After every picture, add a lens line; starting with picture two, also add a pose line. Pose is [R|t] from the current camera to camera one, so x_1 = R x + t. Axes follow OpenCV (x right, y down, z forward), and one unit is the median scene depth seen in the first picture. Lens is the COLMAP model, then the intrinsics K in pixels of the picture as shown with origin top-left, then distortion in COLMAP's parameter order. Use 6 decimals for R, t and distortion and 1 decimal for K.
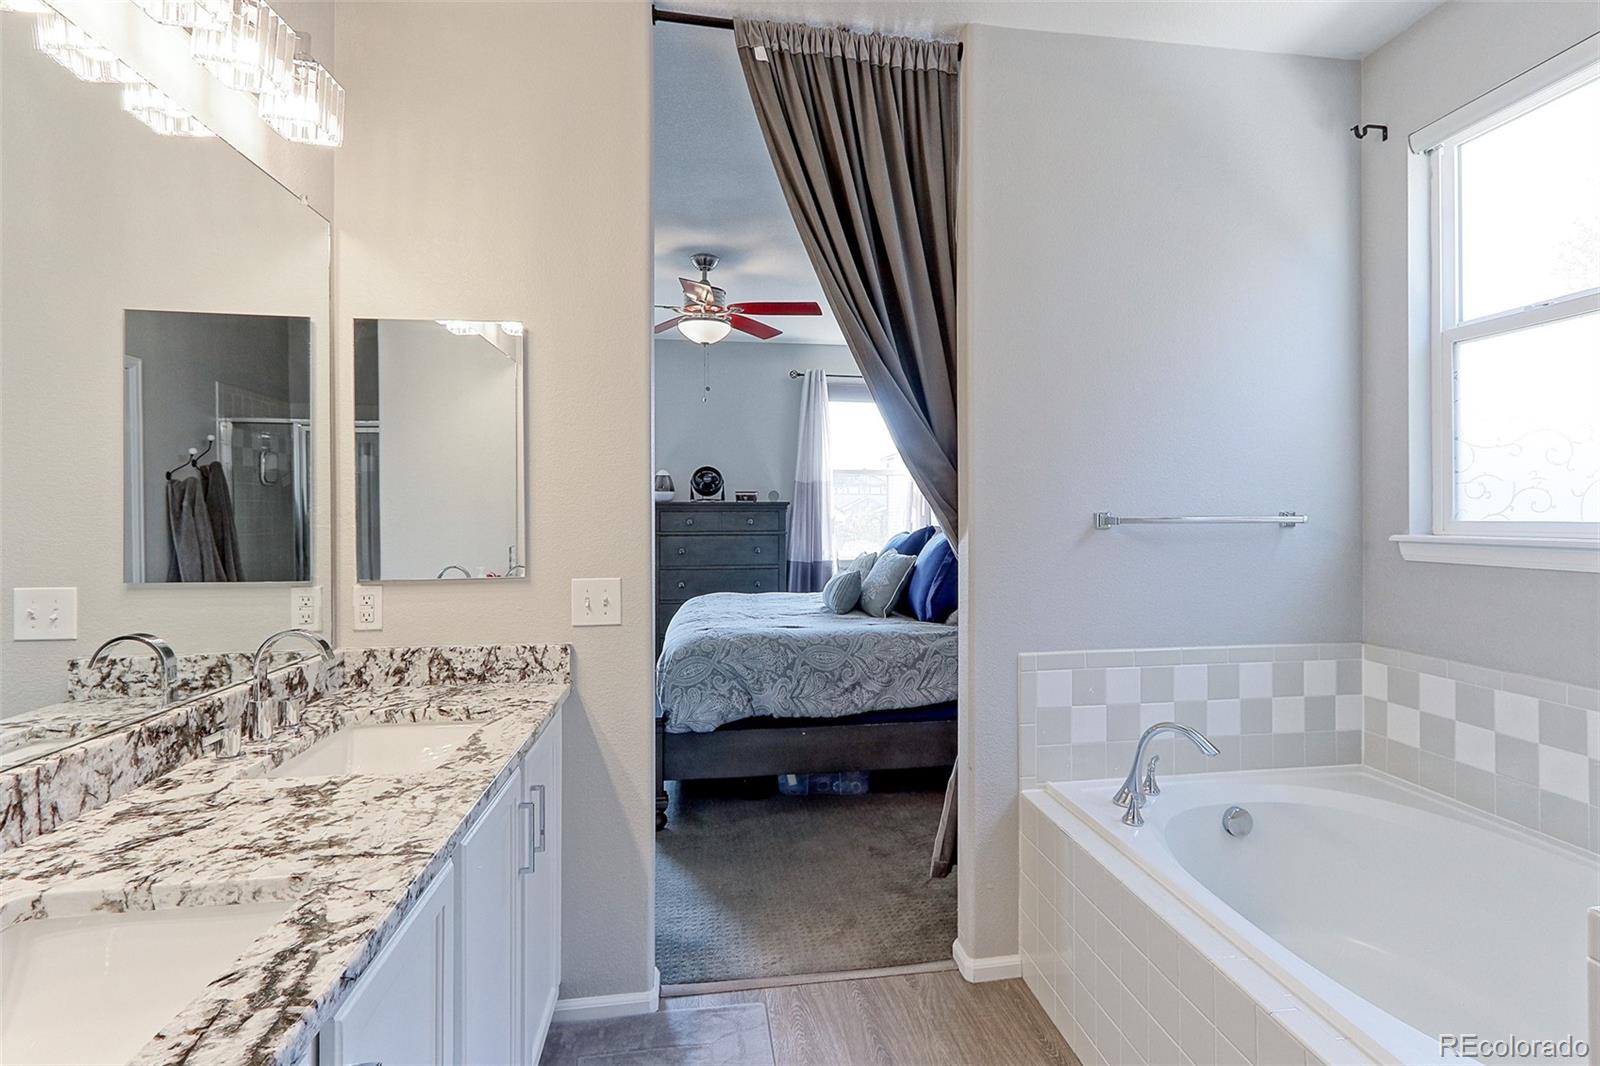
lens RADIAL K [[740.3, 0, 792.6], [0, 740.3, 529.5], [0, 0, 1]] dist [0.002325, 0.001114]
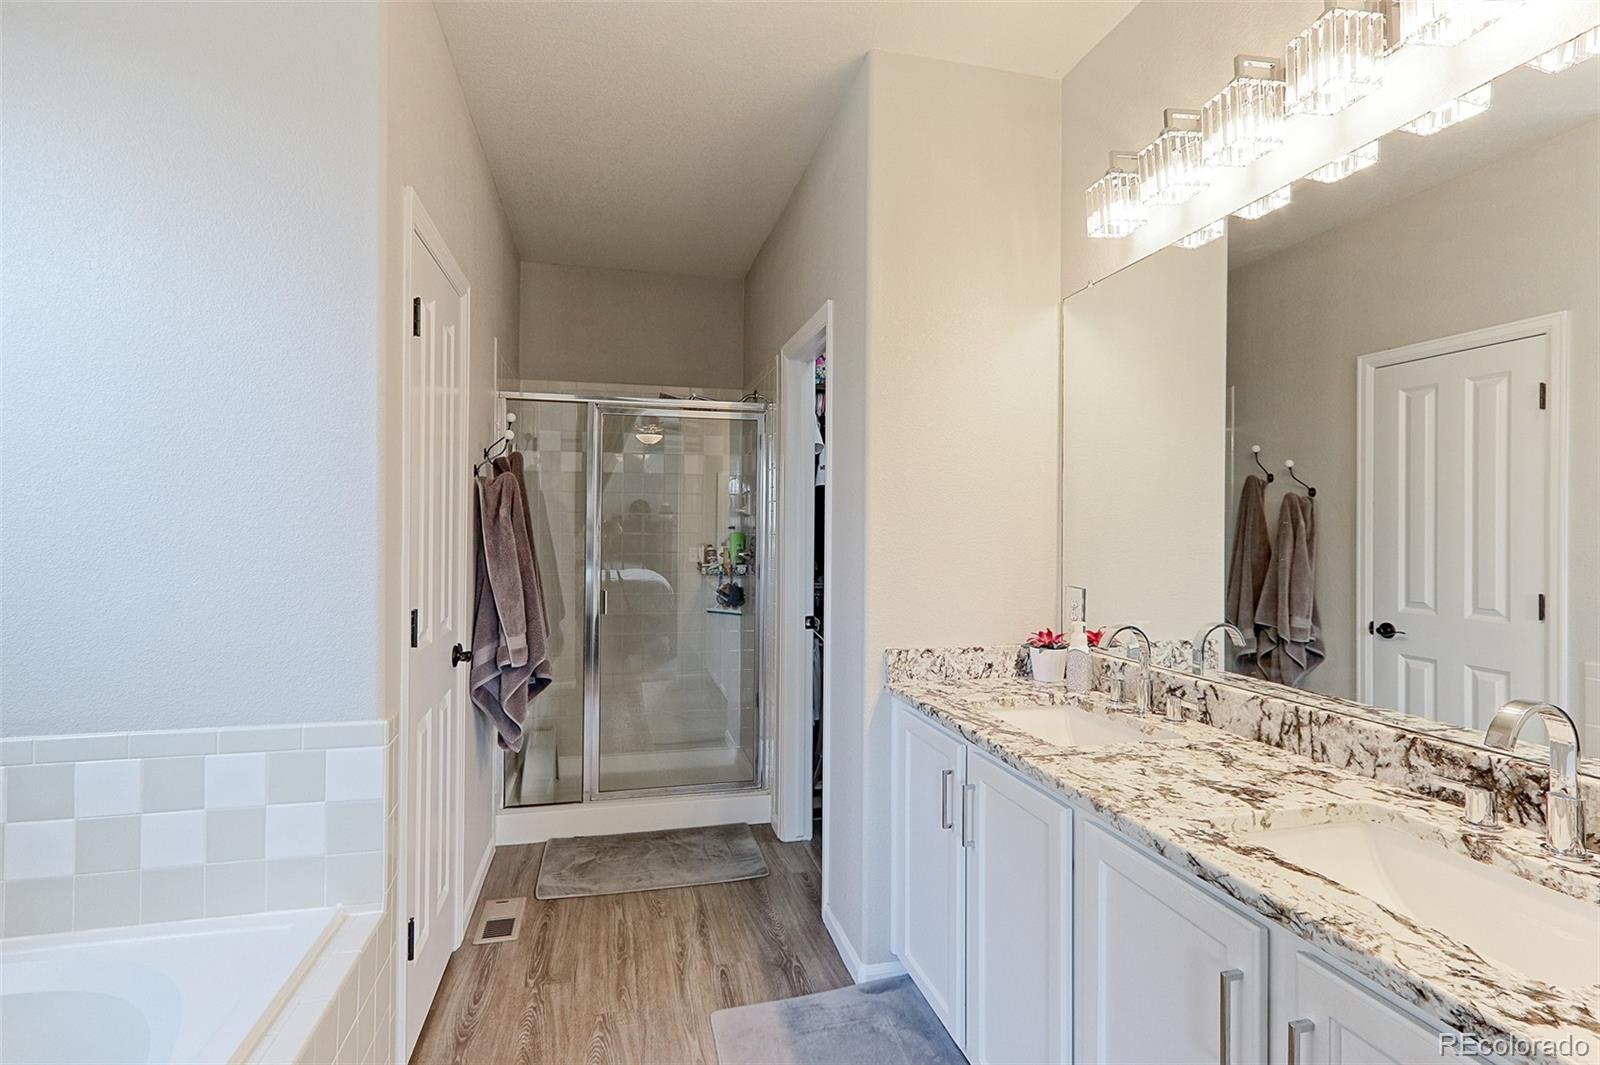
lens RADIAL K [[740.3, 0, 792.6], [0, 740.3, 529.0], [0, 0, 1]] dist [0.002325, 0.001114]
pose [[-0.992301, -0.005125, -0.123745, 0.142778], [-0.007254, 0.999833, 0.016759, -0.043193], [0.123639, 0.017527, -0.992172, 2.049288]]
